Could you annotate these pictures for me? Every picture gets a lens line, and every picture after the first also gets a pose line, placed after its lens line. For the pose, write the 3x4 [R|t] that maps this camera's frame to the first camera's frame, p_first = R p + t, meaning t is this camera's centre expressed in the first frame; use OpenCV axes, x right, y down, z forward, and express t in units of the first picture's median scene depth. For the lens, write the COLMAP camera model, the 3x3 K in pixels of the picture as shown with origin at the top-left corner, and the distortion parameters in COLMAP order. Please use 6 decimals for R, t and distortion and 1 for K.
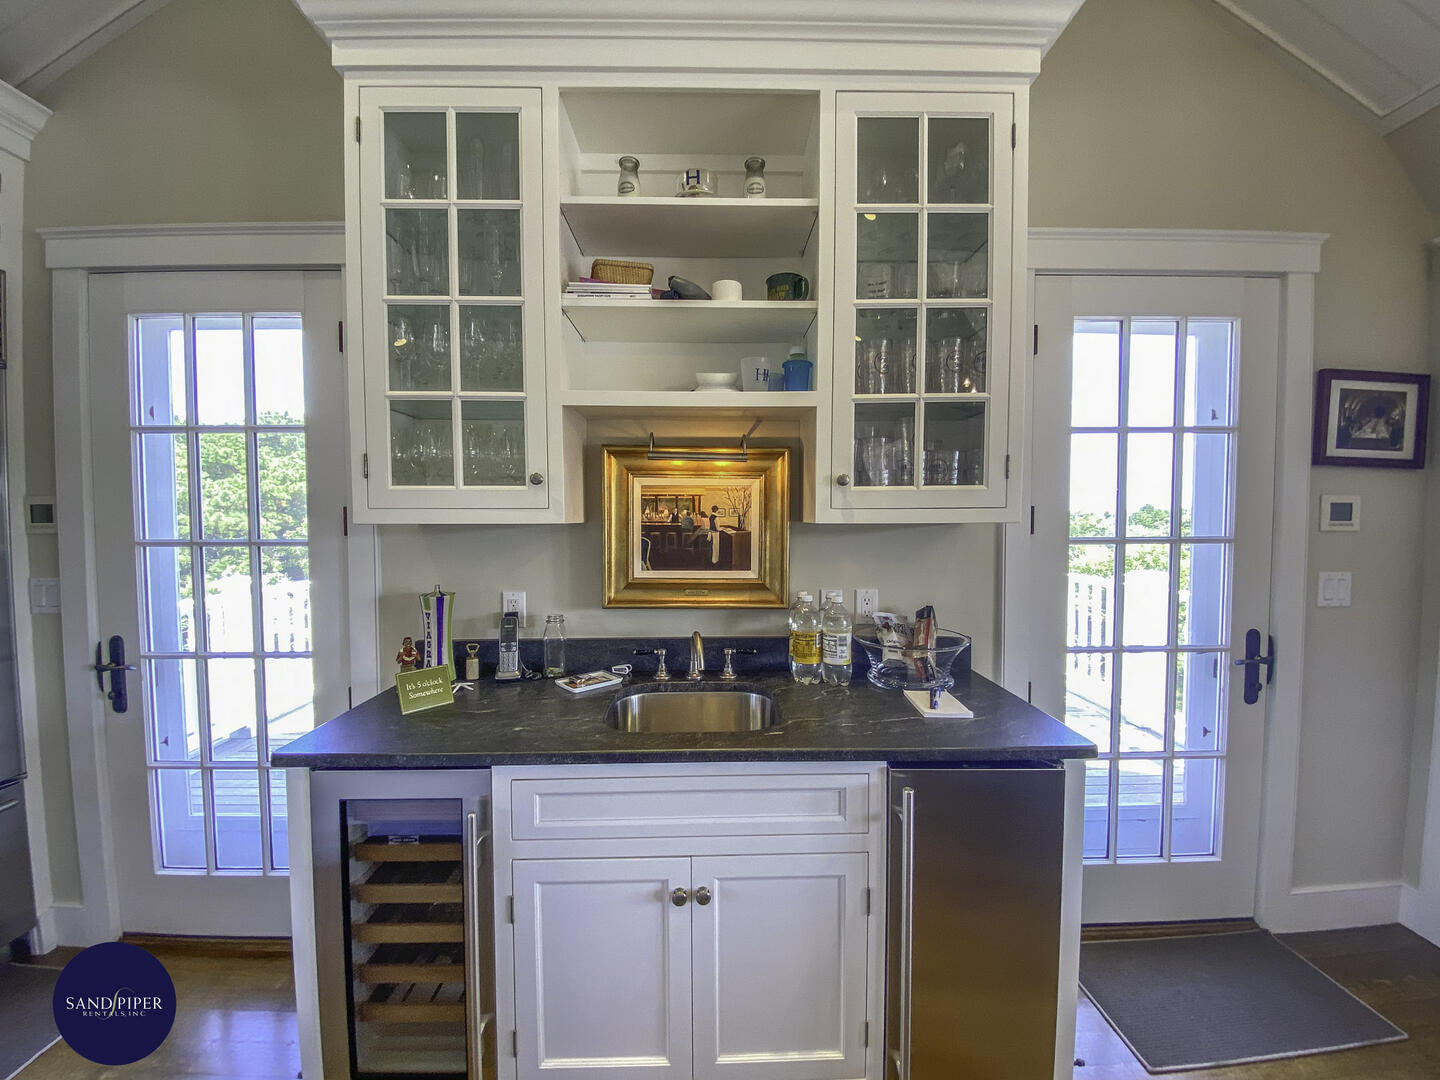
lens RADIAL K [[613.8, 0, 719.2], [0, 613.8, 540.8], [0, 0, 1]] dist [0.016853, -0.000217]
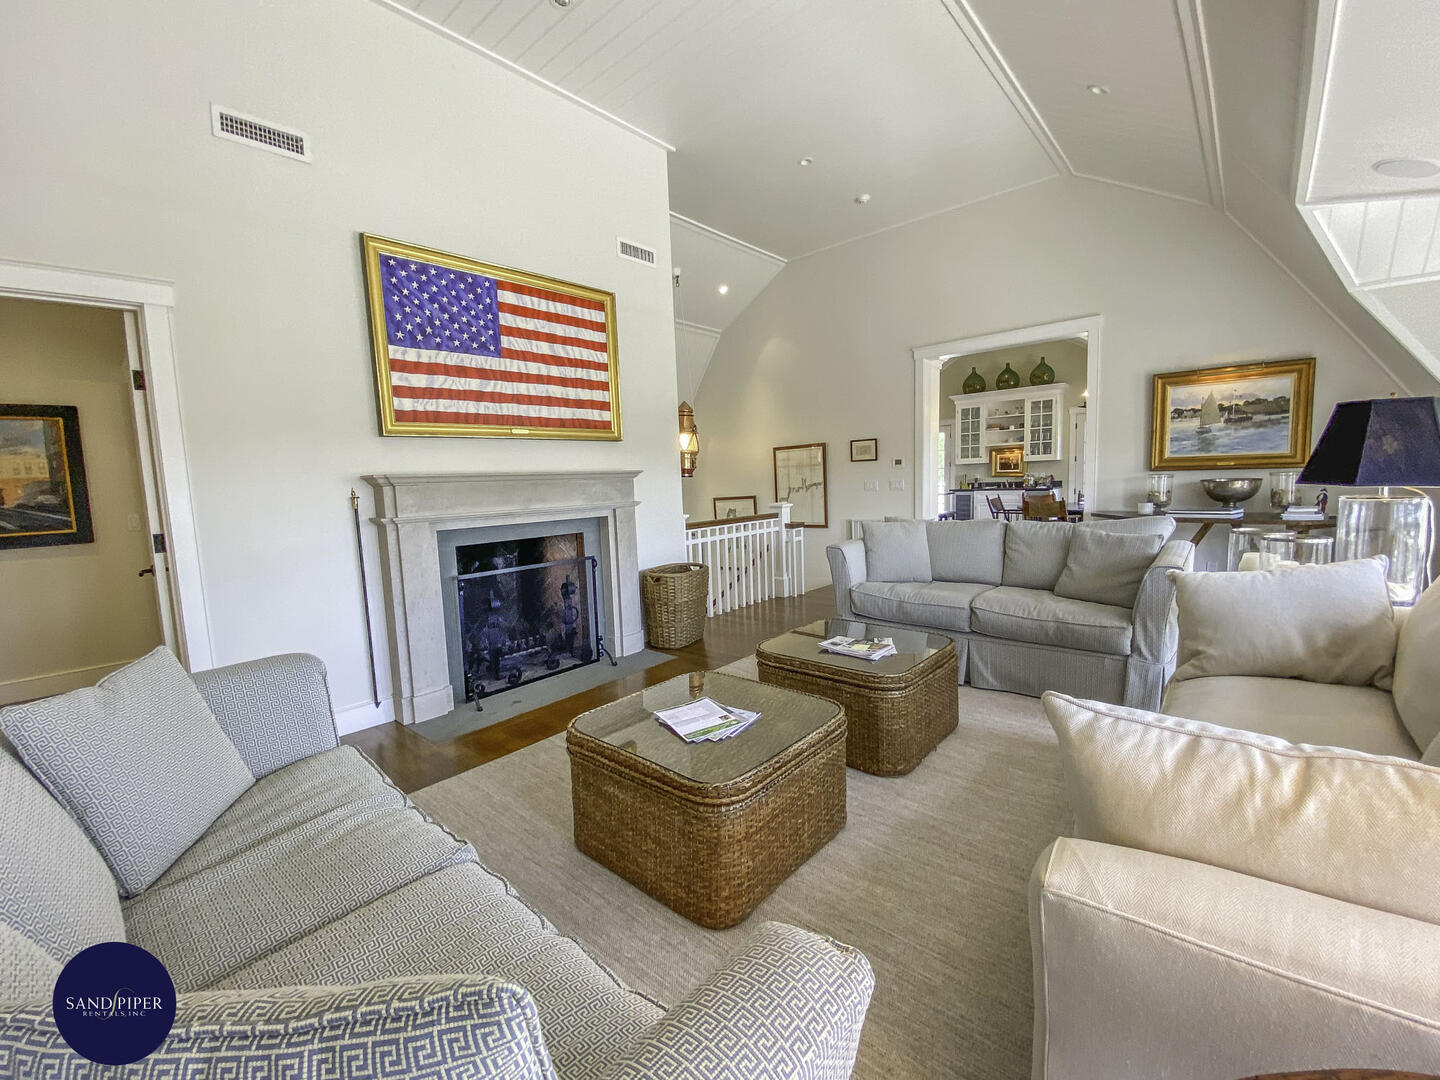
lens RADIAL K [[613.8, 0, 711.0], [0, 613.8, 540.9], [0, 0, 1]] dist [0.016853, -0.000217]
pose [[0.743836, 0.044904, -0.666852, 2.157798], [0.007831, 0.997087, 0.075875, 0.302026], [0.668316, -0.061661, 0.741317, -6.379832]]
